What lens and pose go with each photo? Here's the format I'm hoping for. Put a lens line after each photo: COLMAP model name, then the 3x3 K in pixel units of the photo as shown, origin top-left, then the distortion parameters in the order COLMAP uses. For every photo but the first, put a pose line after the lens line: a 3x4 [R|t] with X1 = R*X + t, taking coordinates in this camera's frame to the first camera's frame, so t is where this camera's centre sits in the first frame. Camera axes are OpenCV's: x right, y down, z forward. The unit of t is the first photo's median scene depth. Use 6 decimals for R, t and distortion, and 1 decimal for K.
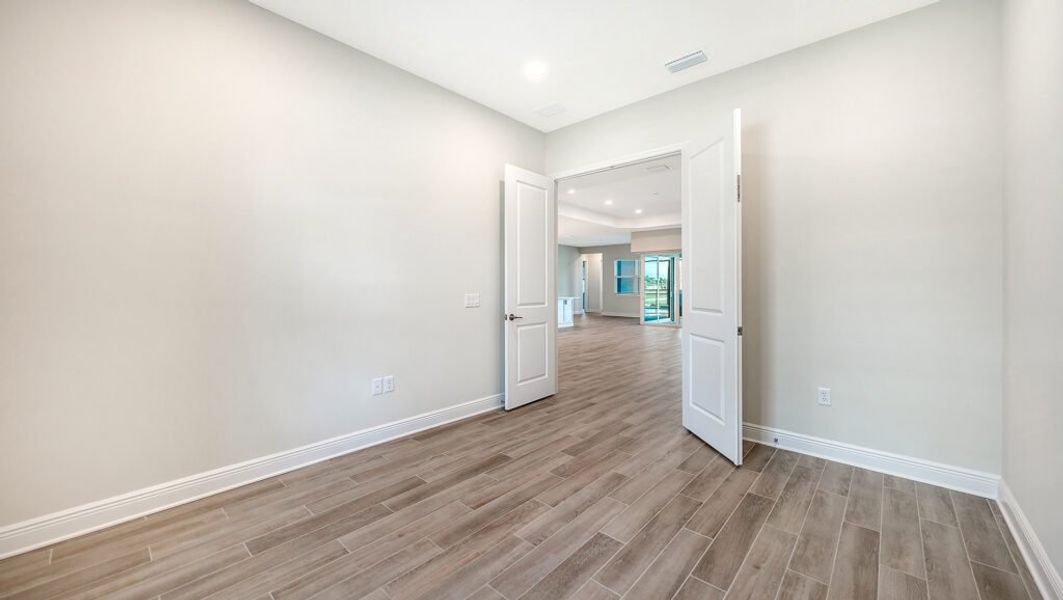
lens RADIAL K [[388.6, 0, 524.8], [0, 388.6, 285.3], [0, 0, 1]] dist [-0.000282, -0.000041]
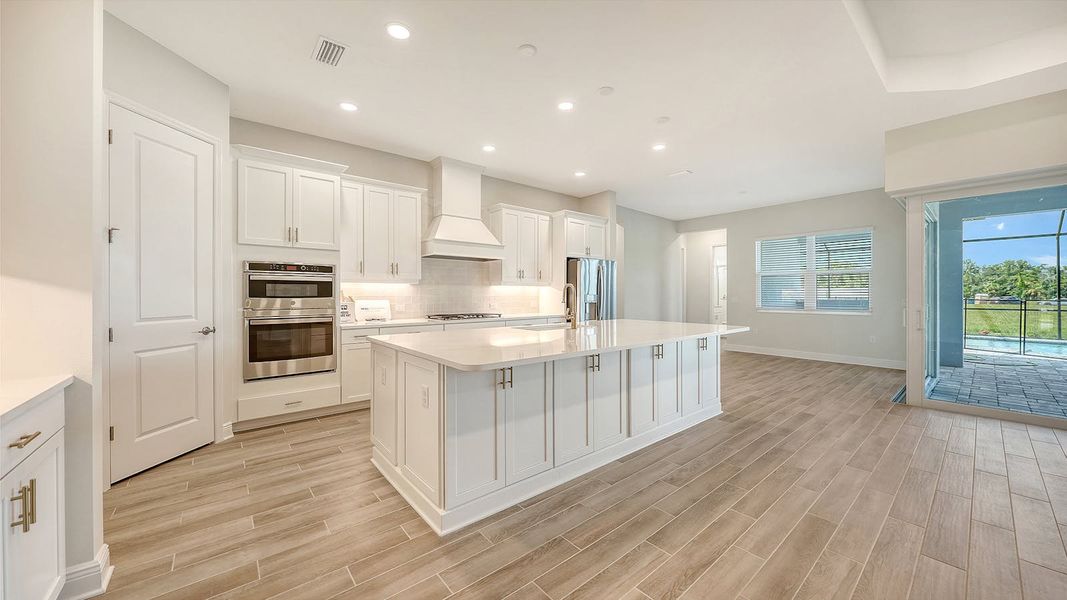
lens RADIAL K [[380.6, 0, 532.8], [0, 380.6, 294.1], [0, 0, 1]] dist [-0.000861, -0.000160]
pose [[0.993971, -0.005686, -0.109500, -0.001487], [0.006239, 0.999969, 0.004710, 0.000461], [0.109469, -0.005365, 0.993976, 0.482588]]
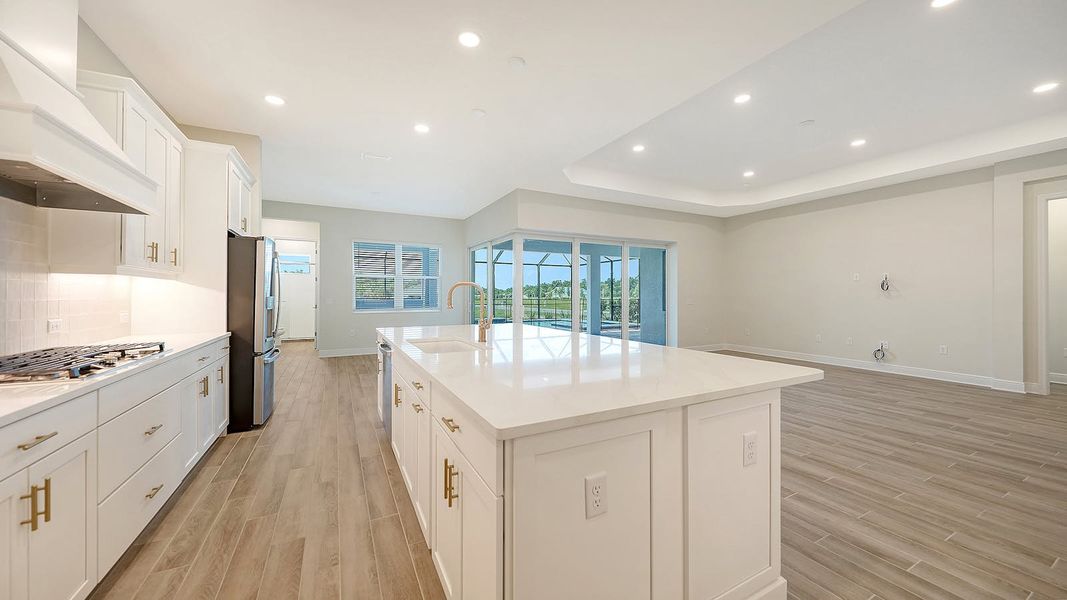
lens RADIAL K [[380.6, 0, 532.8], [0, 380.6, 294.1], [0, 0, 1]] dist [-0.000861, -0.000160]
pose [[0.321953, -0.003868, 0.946748, -0.152358], [-0.003437, 0.999980, 0.005254, 0.000347], [-0.946749, -0.004945, 0.321934, 0.628079]]
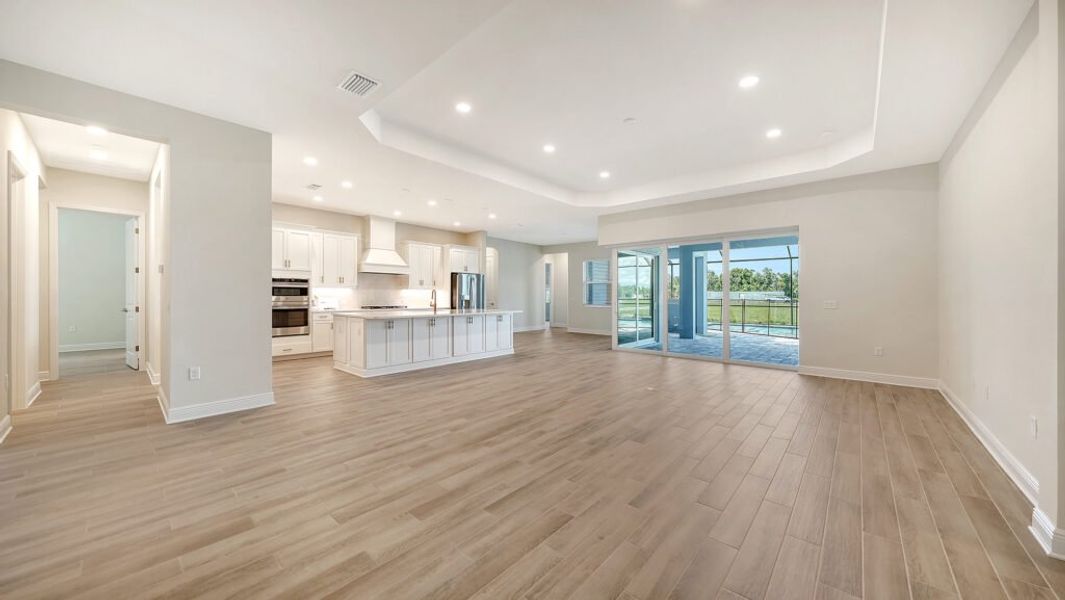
lens RADIAL K [[370.0, 0, 530.8], [0, 370.0, 295.1], [0, 0, 1]] dist [0.000939, -0.000061]
pose [[0.999221, -0.001456, 0.039427, 0.094830], [0.001289, 0.999990, 0.004260, 0.000571], [-0.039433, -0.004206, 0.999213, 0.257291]]
